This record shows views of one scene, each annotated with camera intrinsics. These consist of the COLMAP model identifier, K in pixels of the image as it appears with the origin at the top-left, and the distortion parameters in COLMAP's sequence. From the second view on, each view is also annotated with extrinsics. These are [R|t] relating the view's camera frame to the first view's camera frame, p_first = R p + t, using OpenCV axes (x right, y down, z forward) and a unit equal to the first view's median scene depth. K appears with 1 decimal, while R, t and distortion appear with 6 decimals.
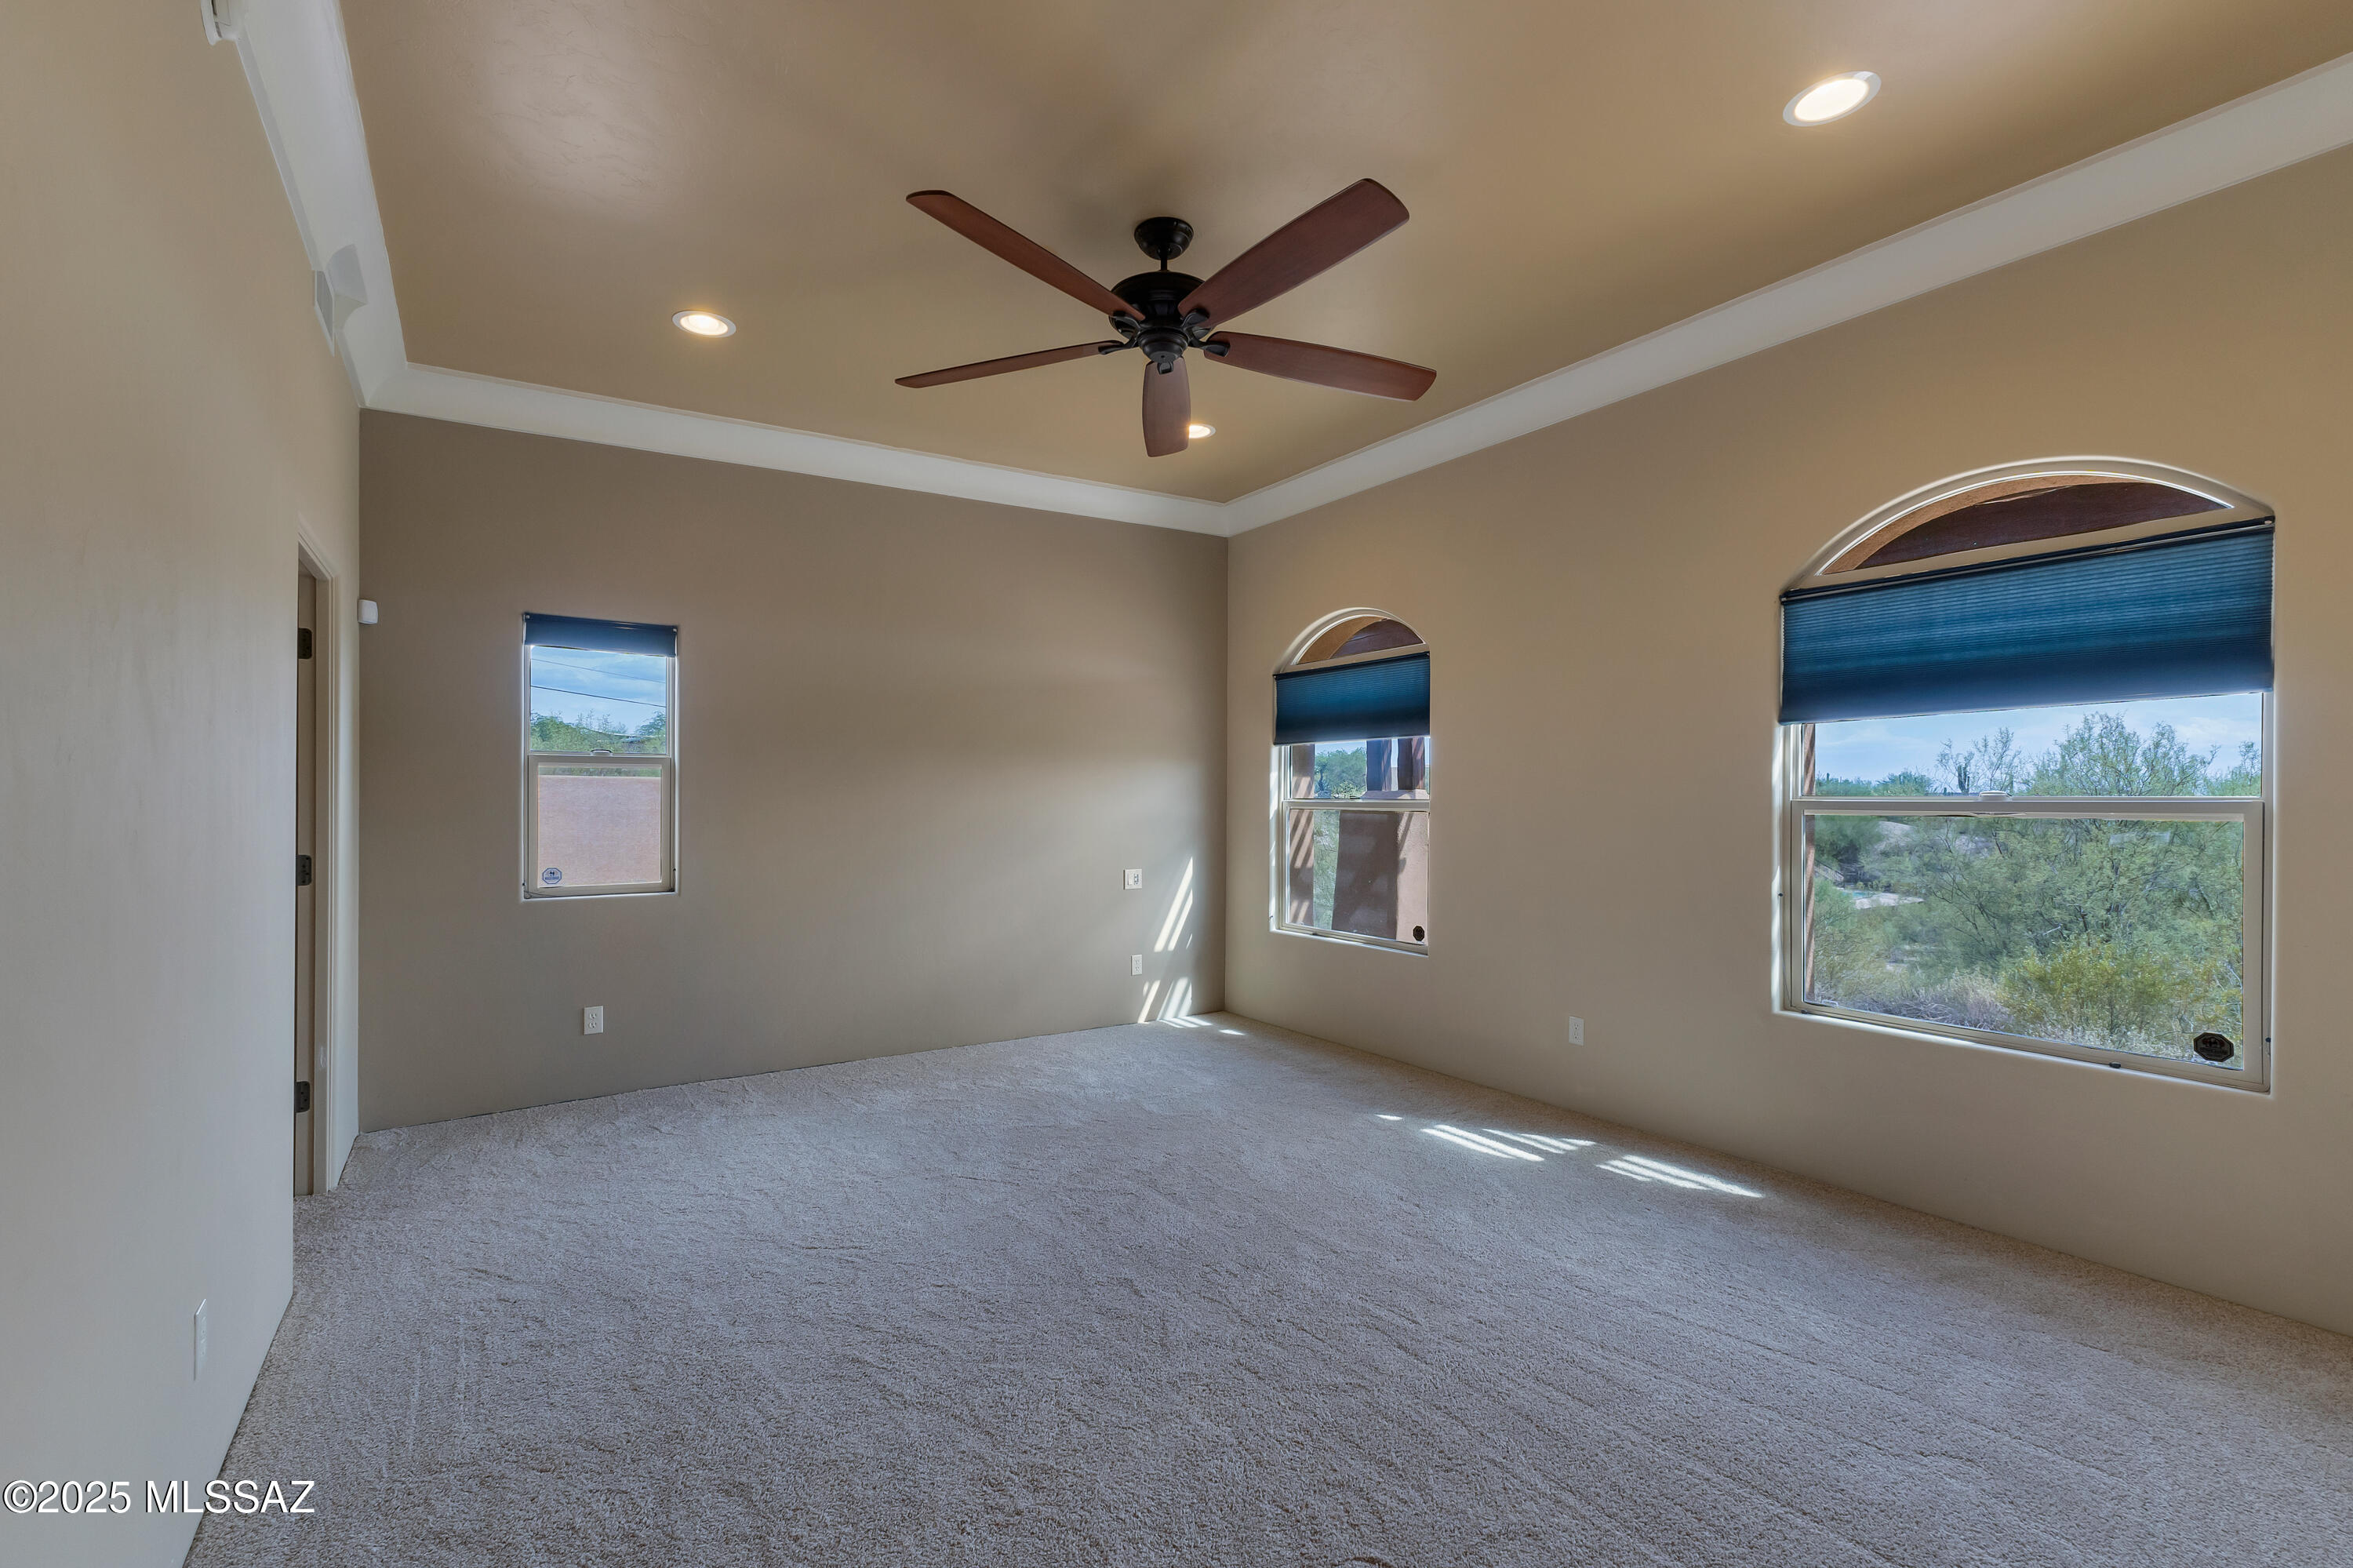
lens RADIAL K [[997.4, 0, 1184.7], [0, 997.4, 798.2], [0, 0, 1]] dist [0.003656, -0.000853]
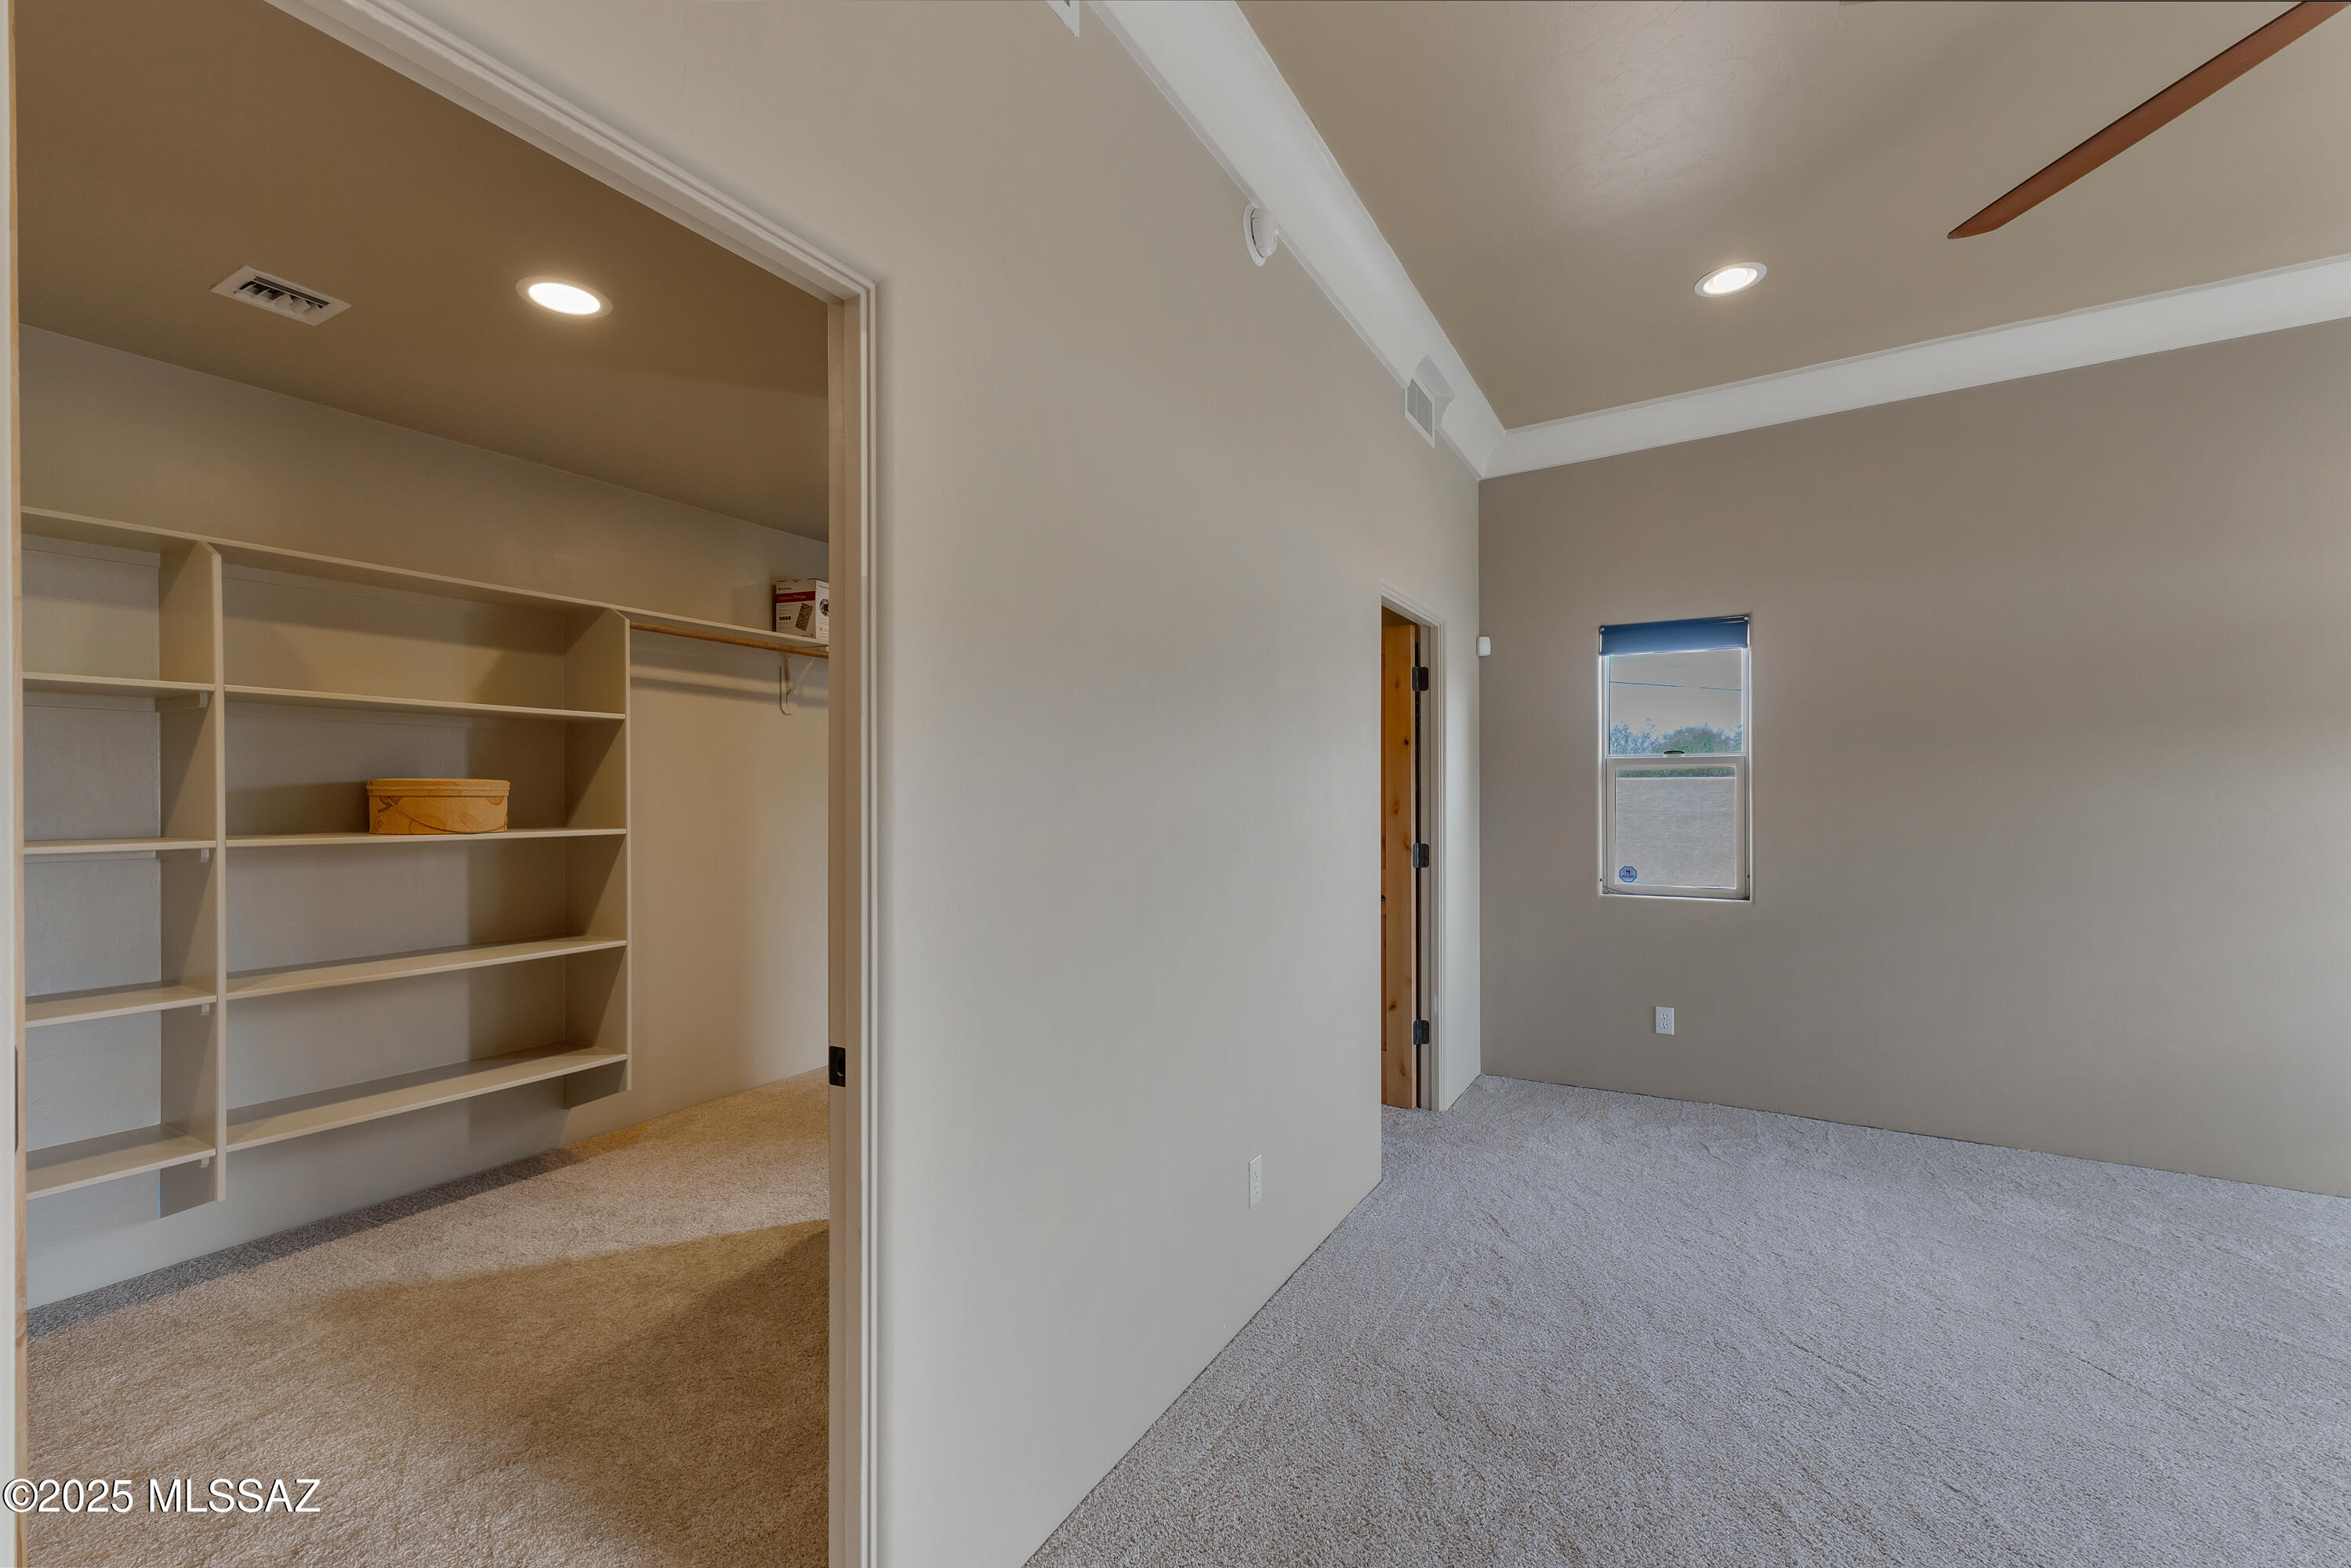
lens RADIAL K [[996.5, 0, 1183.7], [0, 996.5, 798.2], [0, 0, 1]] dist [0.003656, -0.000853]
pose [[0.422444, 0.000052, -0.906389, 0.128690], [-0.000605, 1.000000, -0.000225, -0.001146], [0.906389, 0.000644, 0.422444, 0.157563]]
